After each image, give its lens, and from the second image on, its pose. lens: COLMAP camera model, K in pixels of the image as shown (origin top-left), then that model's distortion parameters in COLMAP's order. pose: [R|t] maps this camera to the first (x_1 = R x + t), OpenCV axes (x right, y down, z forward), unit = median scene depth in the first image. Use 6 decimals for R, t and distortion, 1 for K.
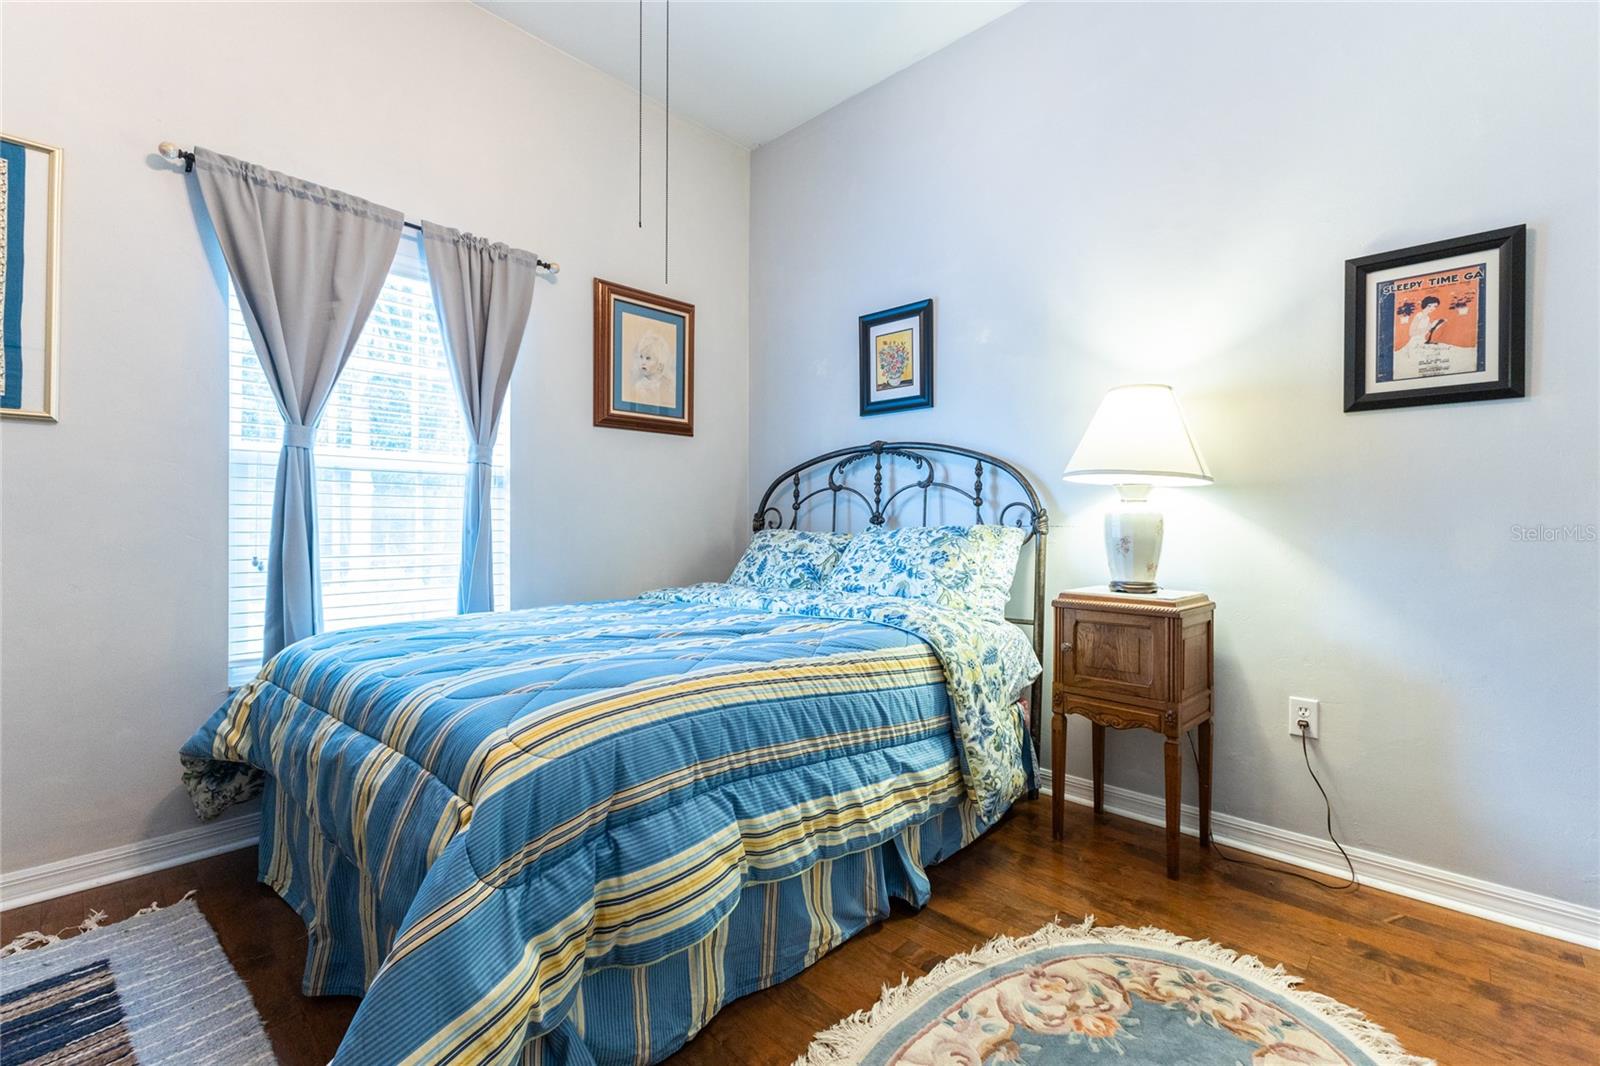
lens RADIAL K [[680.4, 0, 798.9], [0, 680.4, 532.3], [0, 0, 1]] dist [-0.037650, 0.000257]
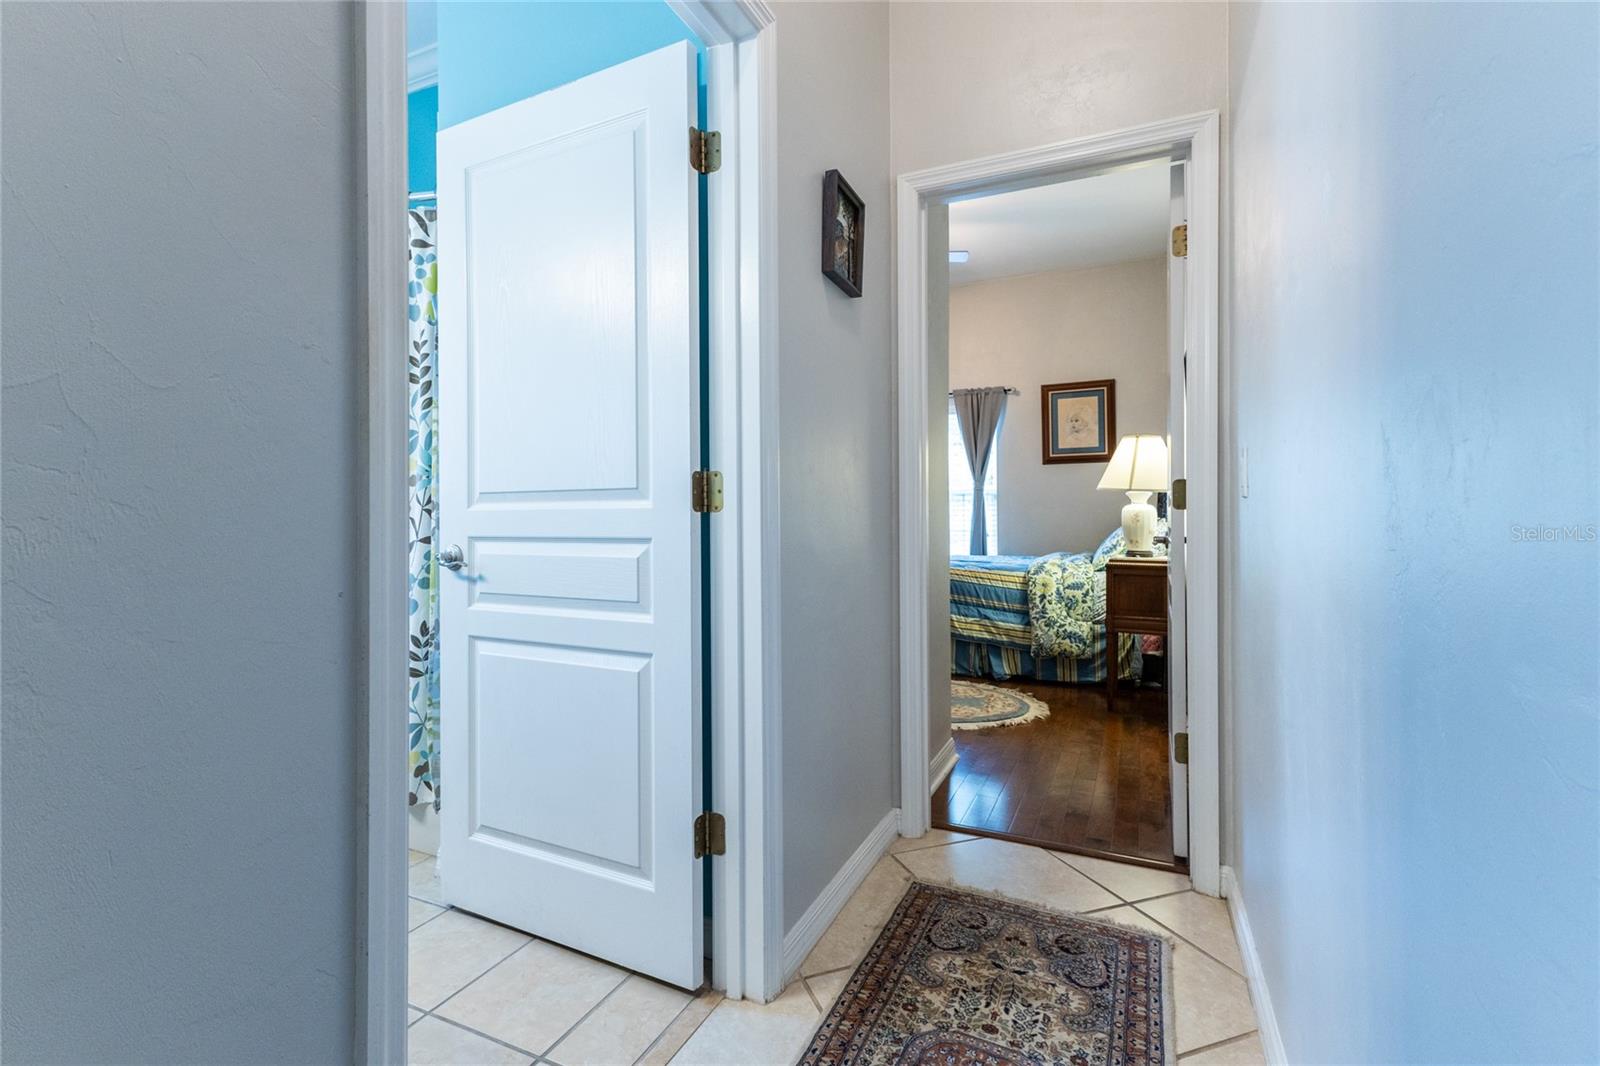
lens RADIAL K [[680.4, 0, 804.1], [0, 680.4, 516.0], [0, 0, 1]] dist [-0.037650, 0.000257]
pose [[0.333975, -0.001791, -0.942580, 1.390985], [-0.005178, 0.999980, -0.003735, -0.004452], [0.942568, 0.006128, 0.333959, -0.276614]]
